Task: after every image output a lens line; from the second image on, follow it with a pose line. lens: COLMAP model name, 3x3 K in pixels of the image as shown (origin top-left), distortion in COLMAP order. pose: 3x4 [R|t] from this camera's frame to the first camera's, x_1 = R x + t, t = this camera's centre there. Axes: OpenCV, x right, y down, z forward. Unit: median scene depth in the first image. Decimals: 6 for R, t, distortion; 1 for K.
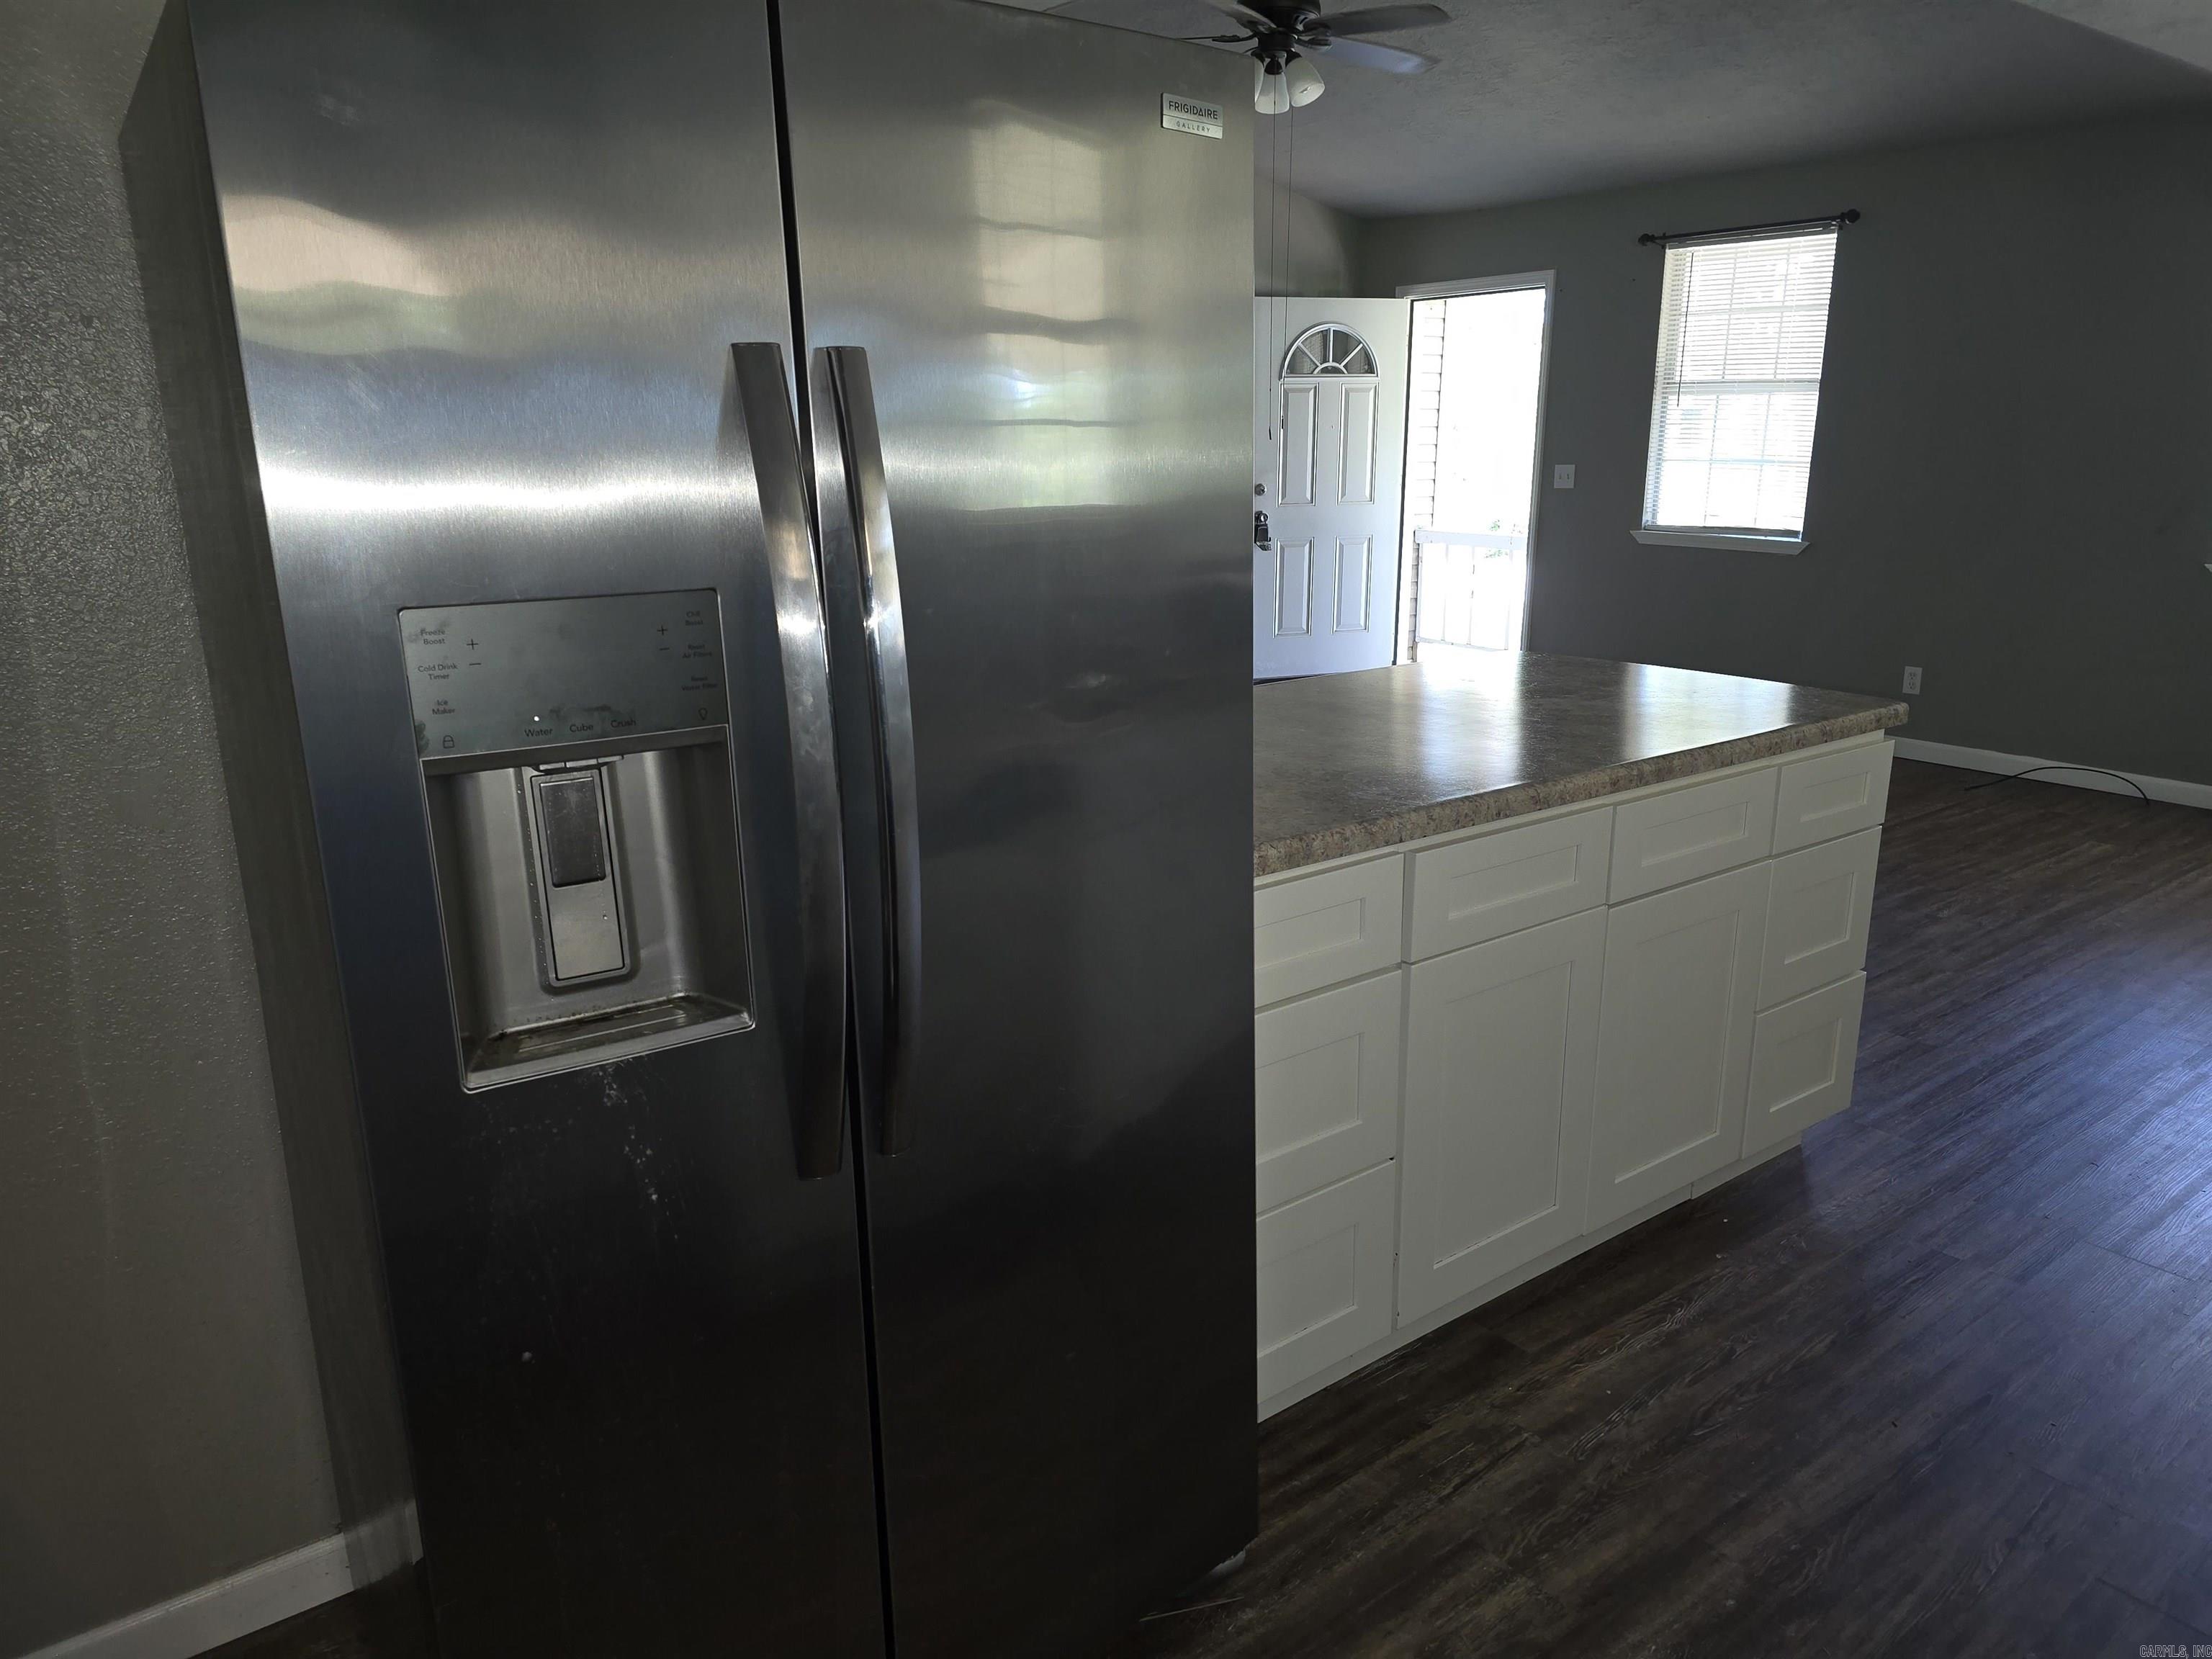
lens RADIAL K [[1485.6, 0, 1098.6], [0, 1485.6, 828.5], [0, 0, 1]] dist [0.068822, -0.061649]
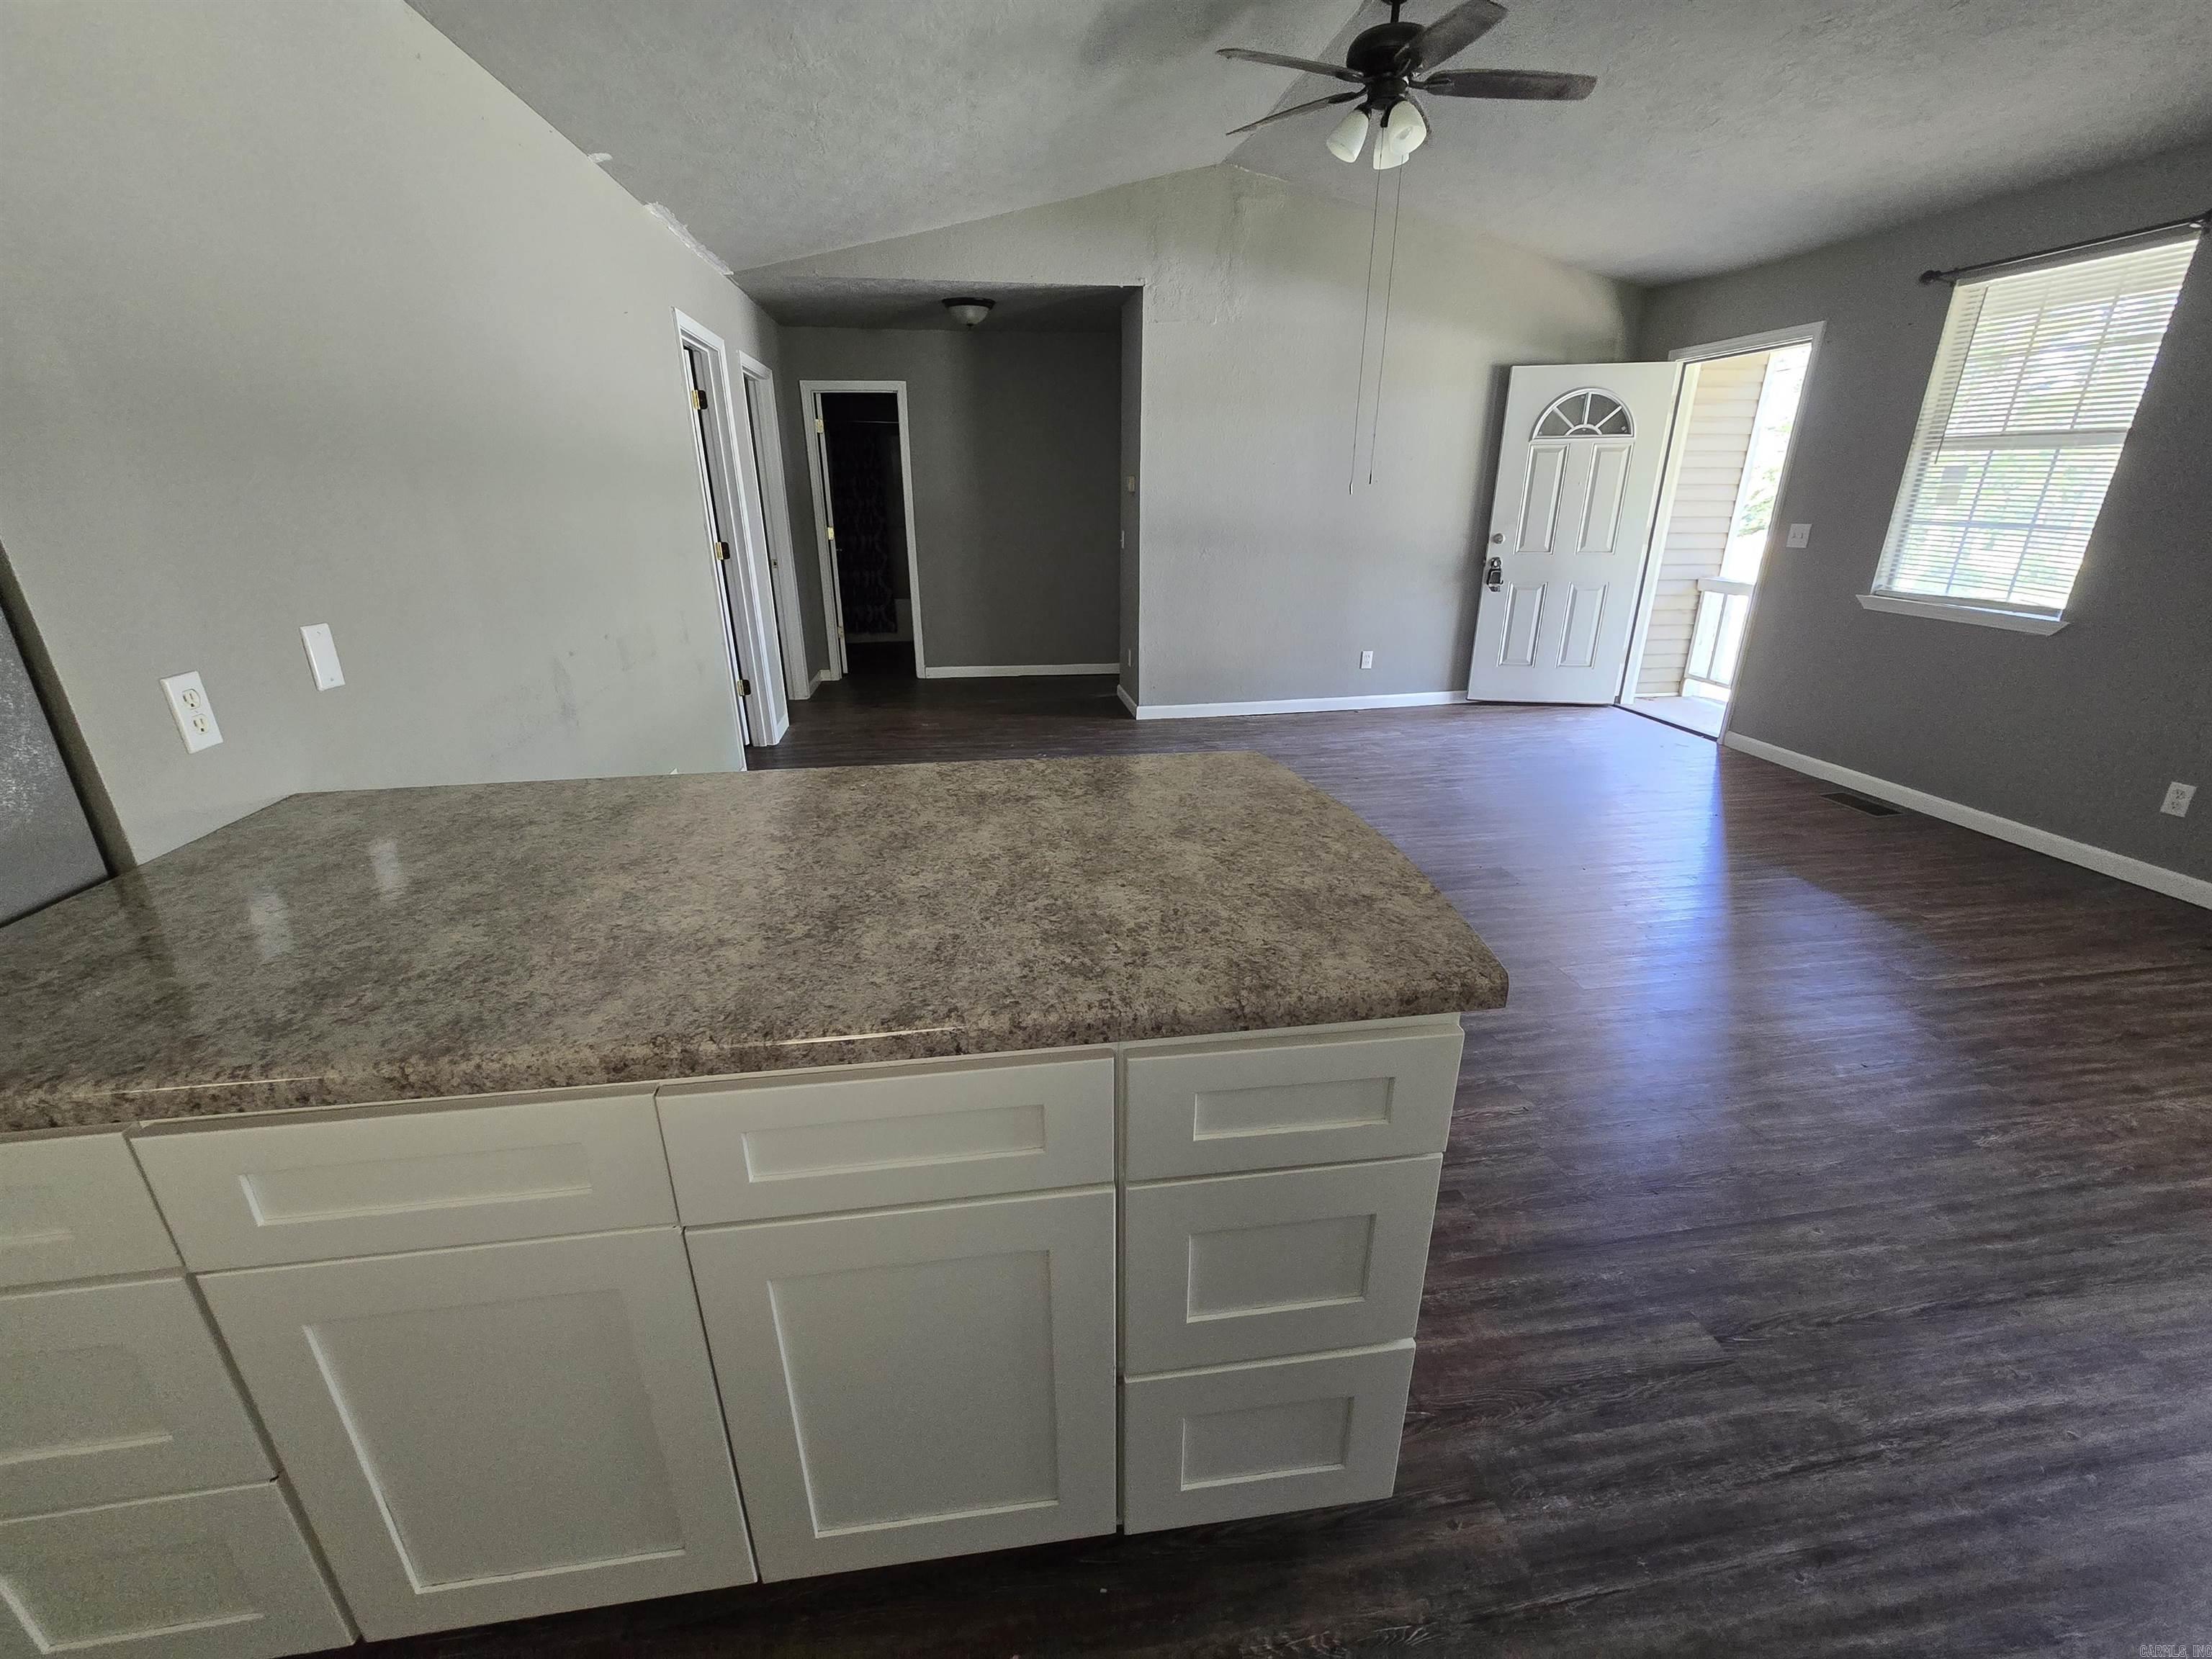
lens RADIAL K [[906.9, 0, 1096.4], [0, 906.9, 830.2], [0, 0, 1]] dist [-0.004053, 0.002318]
pose [[0.877429, 0.170053, -0.448554, 0.215821], [-0.123689, 0.983641, 0.130961, -0.065373], [0.463486, -0.059427, 0.884109, 0.246738]]
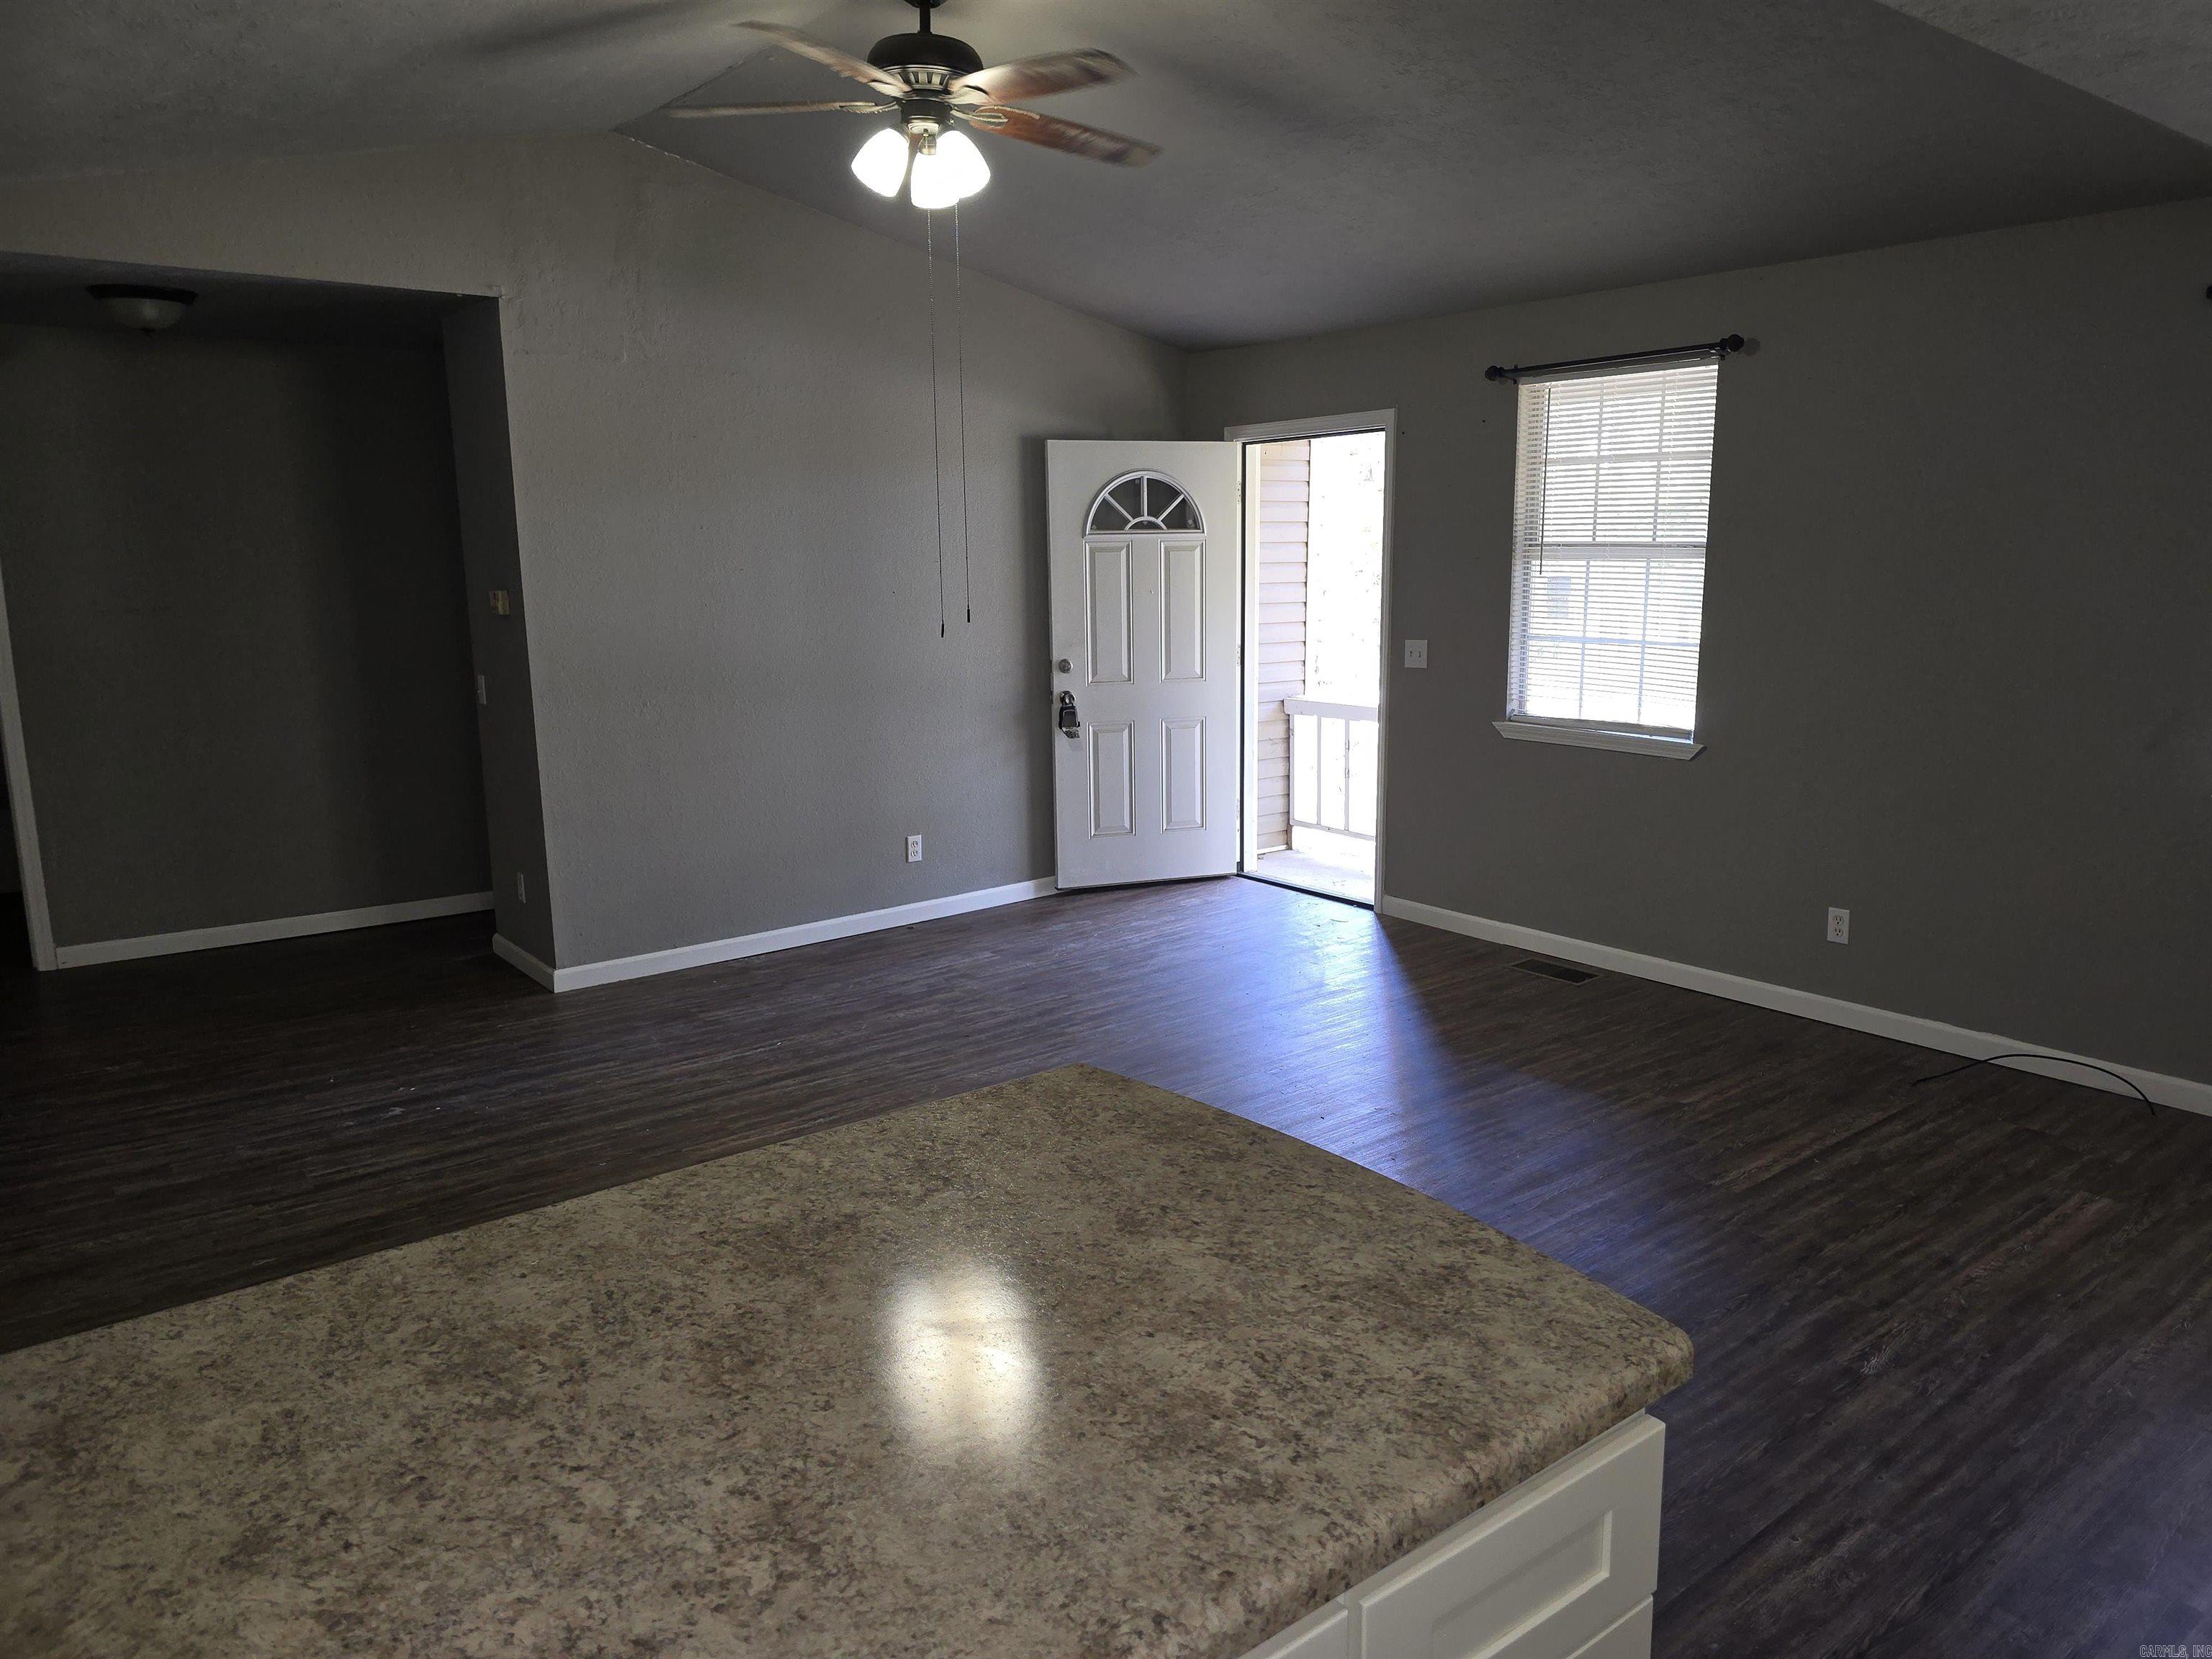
lens RADIAL K [[1485.6, 0, 1115.5], [0, 1485.6, 838.5], [0, 0, 1]] dist [0.068822, -0.061649]
pose [[0.999808, -0.009973, 0.016896, 0.139307], [0.011160, 0.997367, -0.071651, -0.082090], [-0.016137, 0.071825, 0.997287, 0.207518]]
